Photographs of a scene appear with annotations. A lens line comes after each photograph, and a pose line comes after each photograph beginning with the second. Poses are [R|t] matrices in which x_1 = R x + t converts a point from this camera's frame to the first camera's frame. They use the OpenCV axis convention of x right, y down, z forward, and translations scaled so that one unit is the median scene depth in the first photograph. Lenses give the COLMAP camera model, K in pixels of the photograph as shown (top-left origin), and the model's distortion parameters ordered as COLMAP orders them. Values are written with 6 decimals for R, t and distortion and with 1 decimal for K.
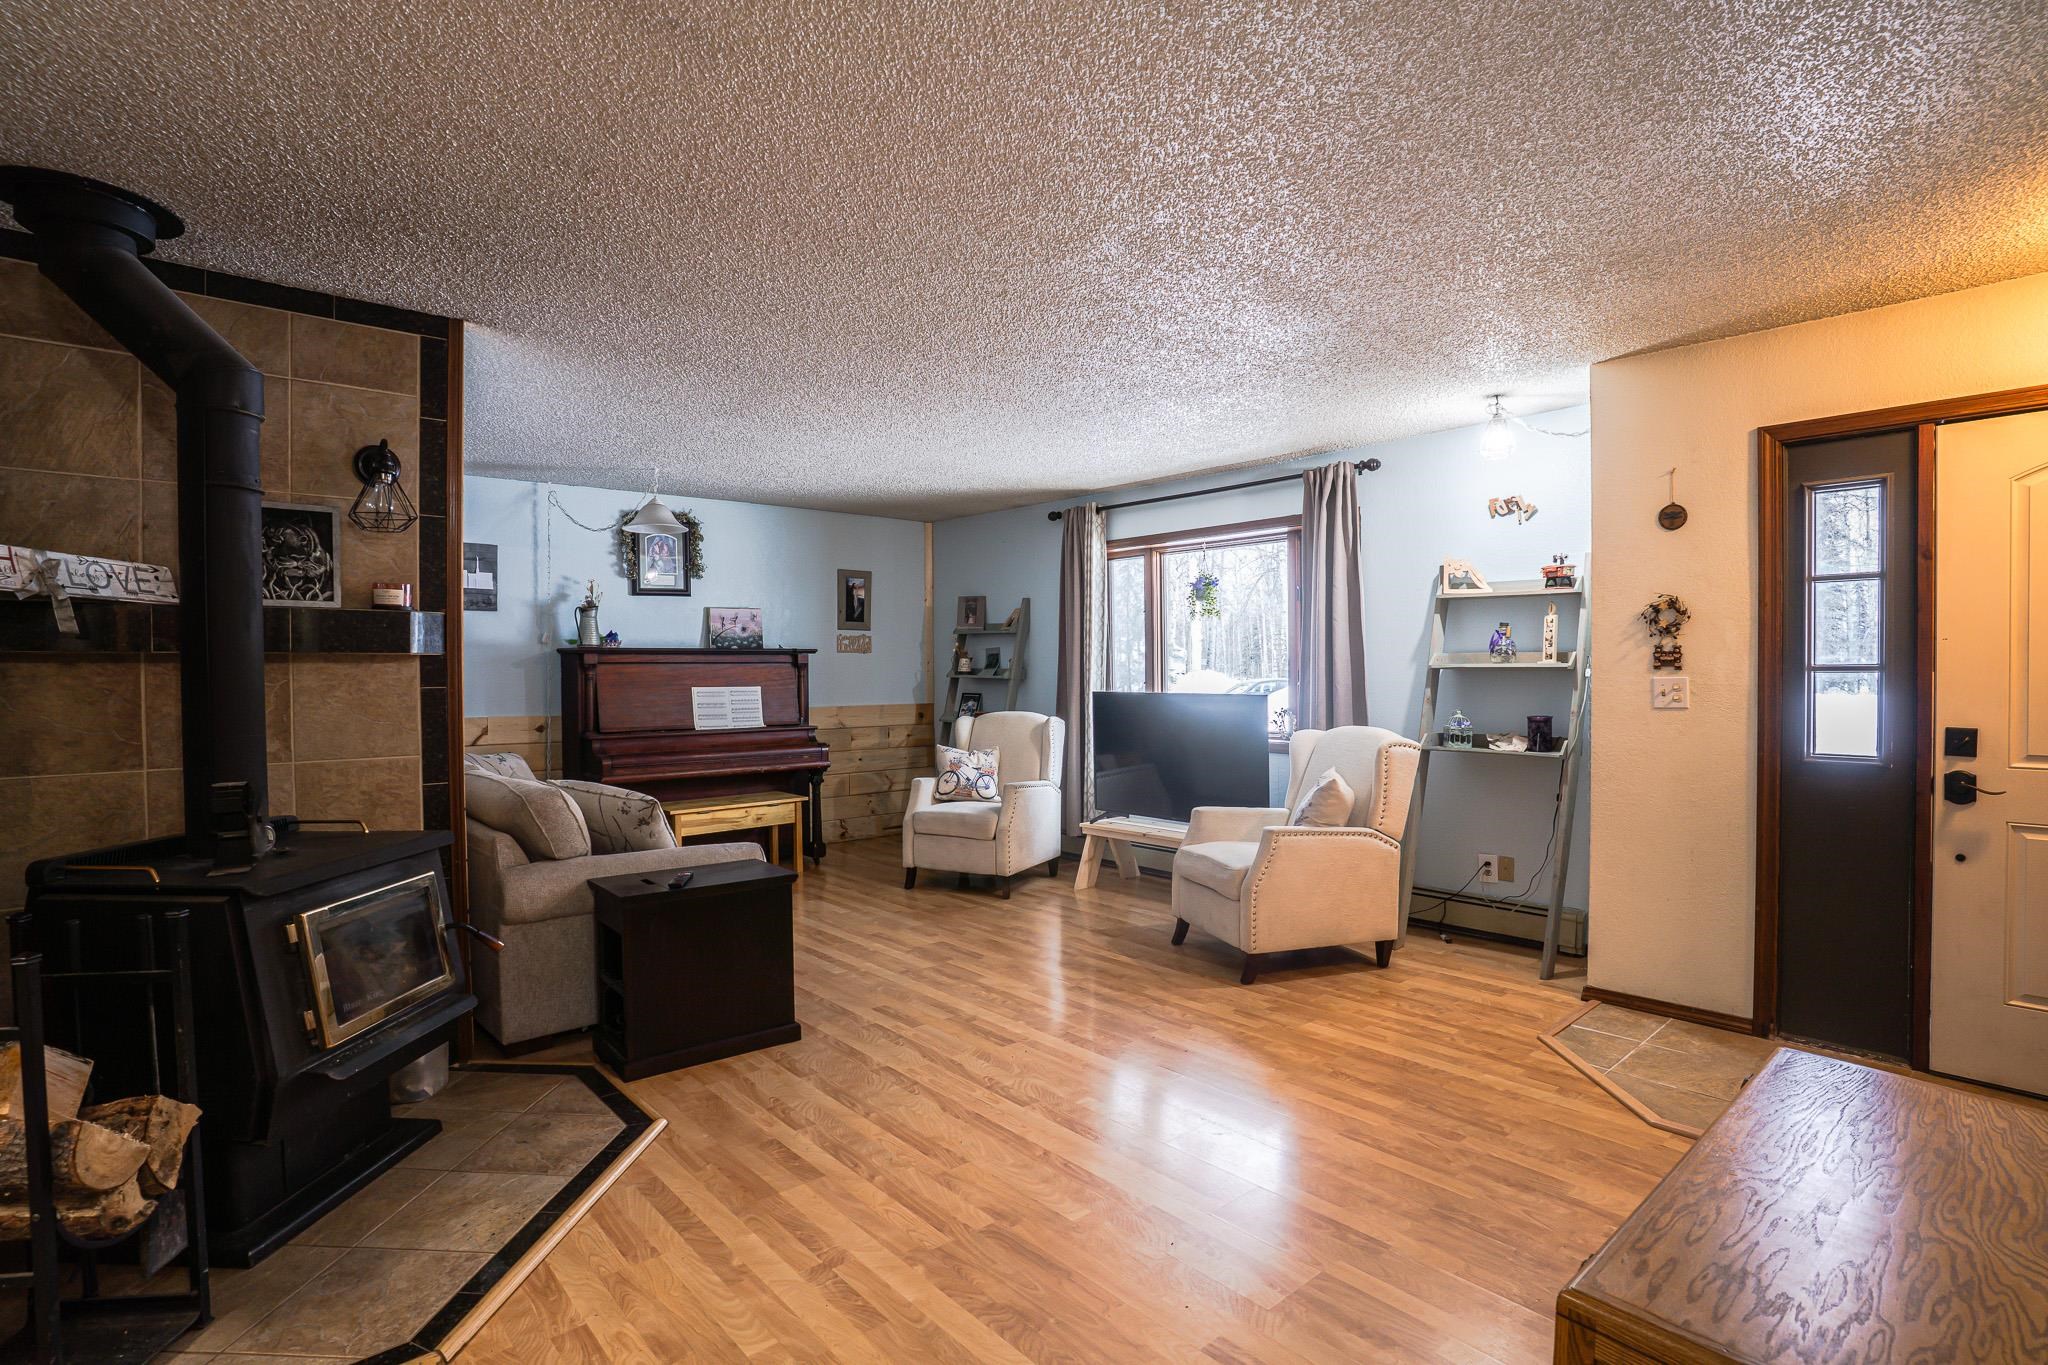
lens RADIAL K [[1005.4, 0, 1025.4], [0, 1005.4, 681.4], [0, 0, 1]] dist [-0.063749, 0.021780]
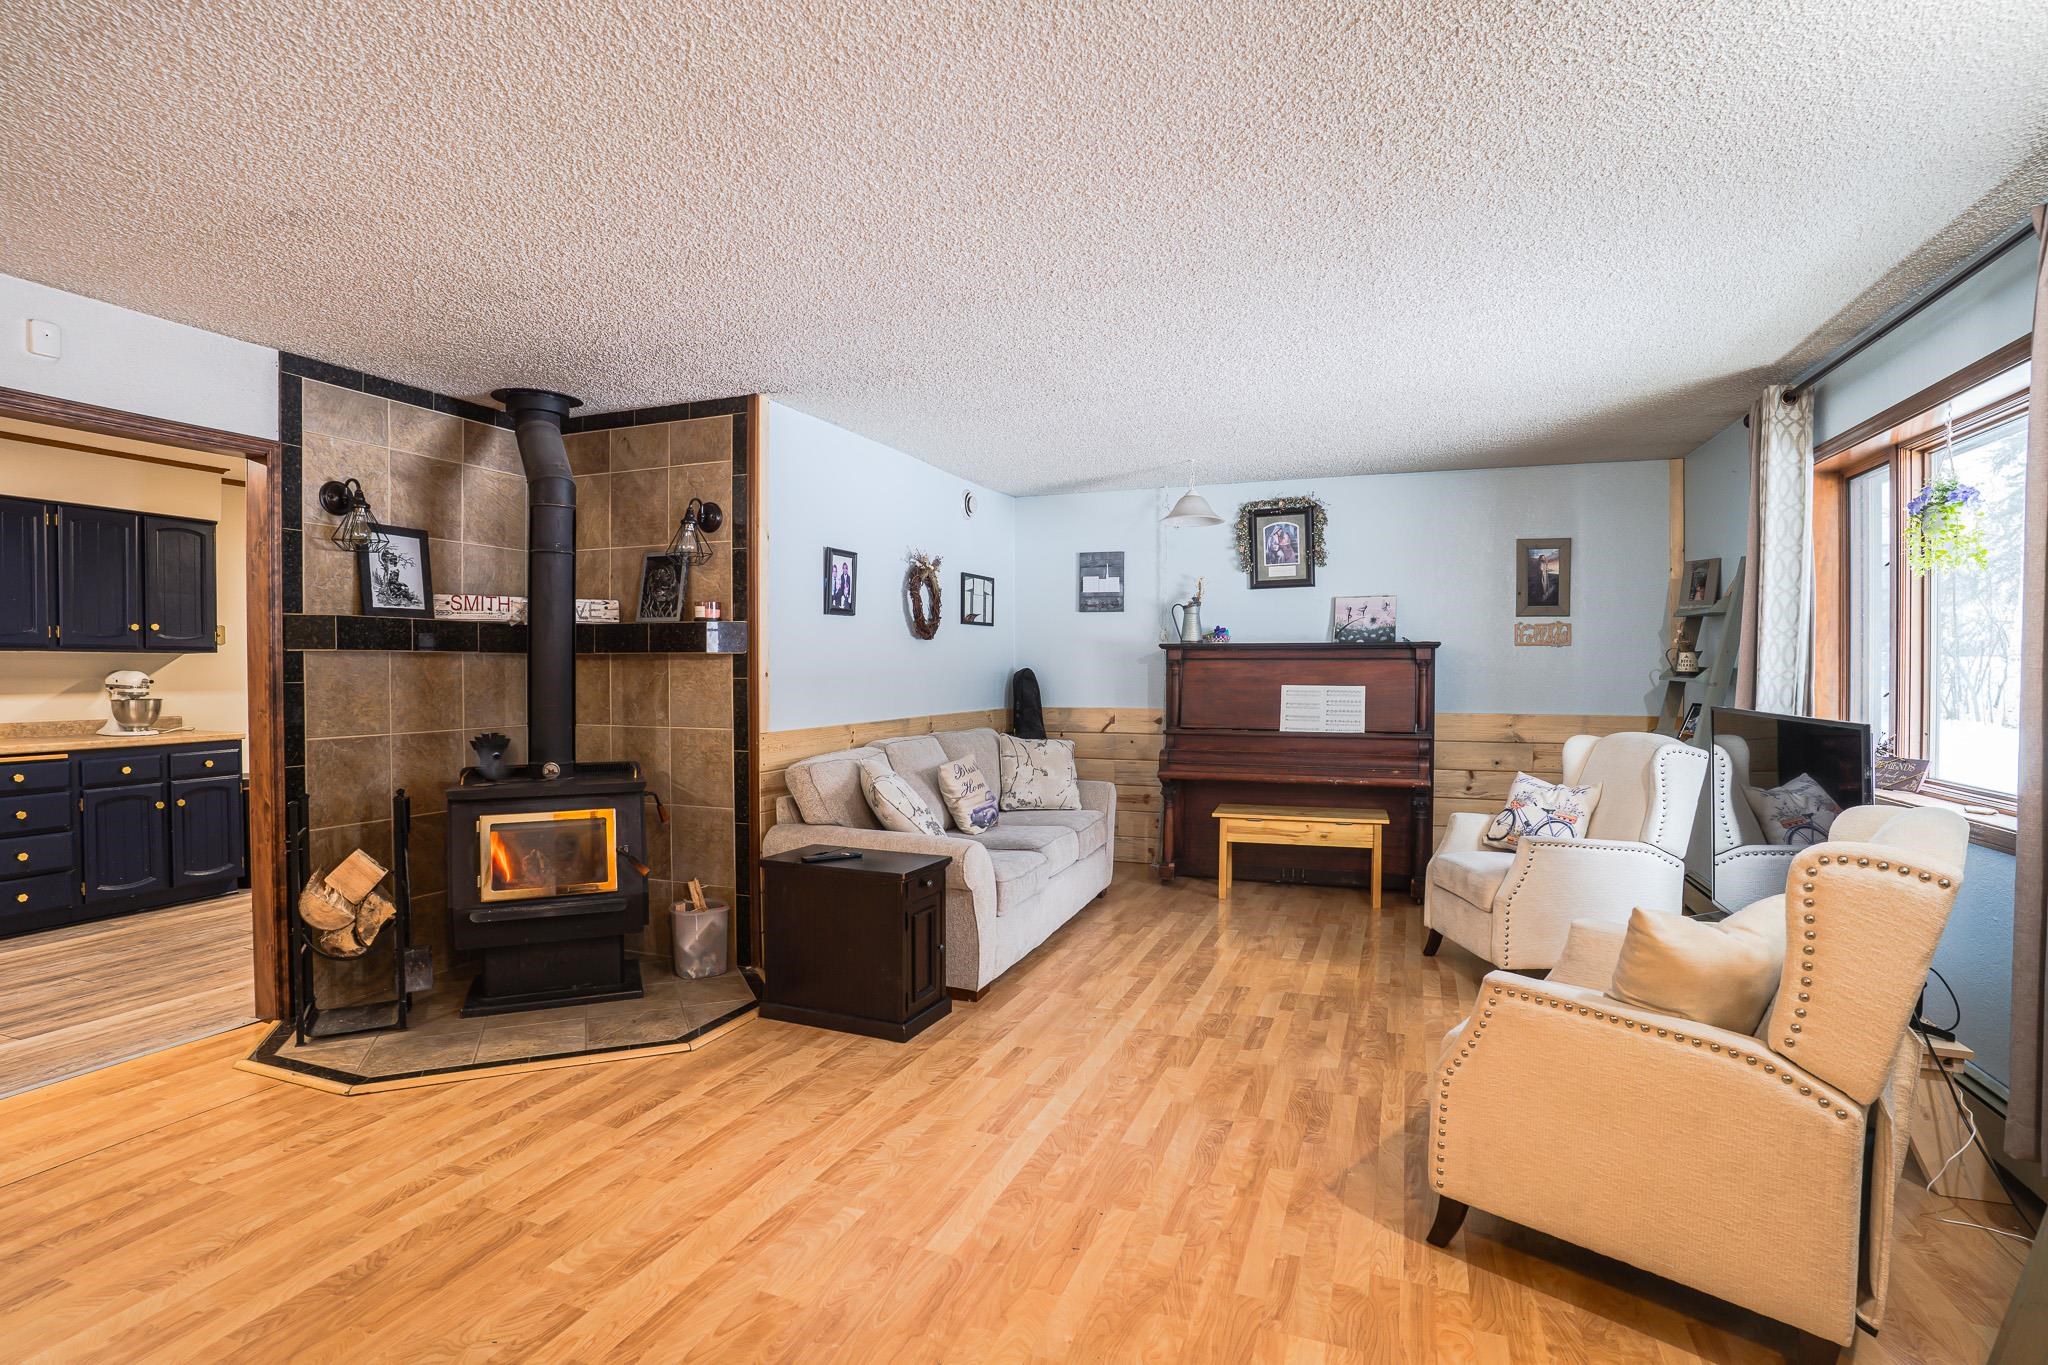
lens RADIAL K [[1005.4, 0, 1016.7], [0, 1005.4, 684.0], [0, 0, 1]] dist [-0.063749, 0.021780]
pose [[0.459827, 0.021730, -0.887742, 0.636028], [-0.015314, 0.999746, 0.016539, -0.011405], [0.887876, 0.005990, 0.460043, 0.590070]]
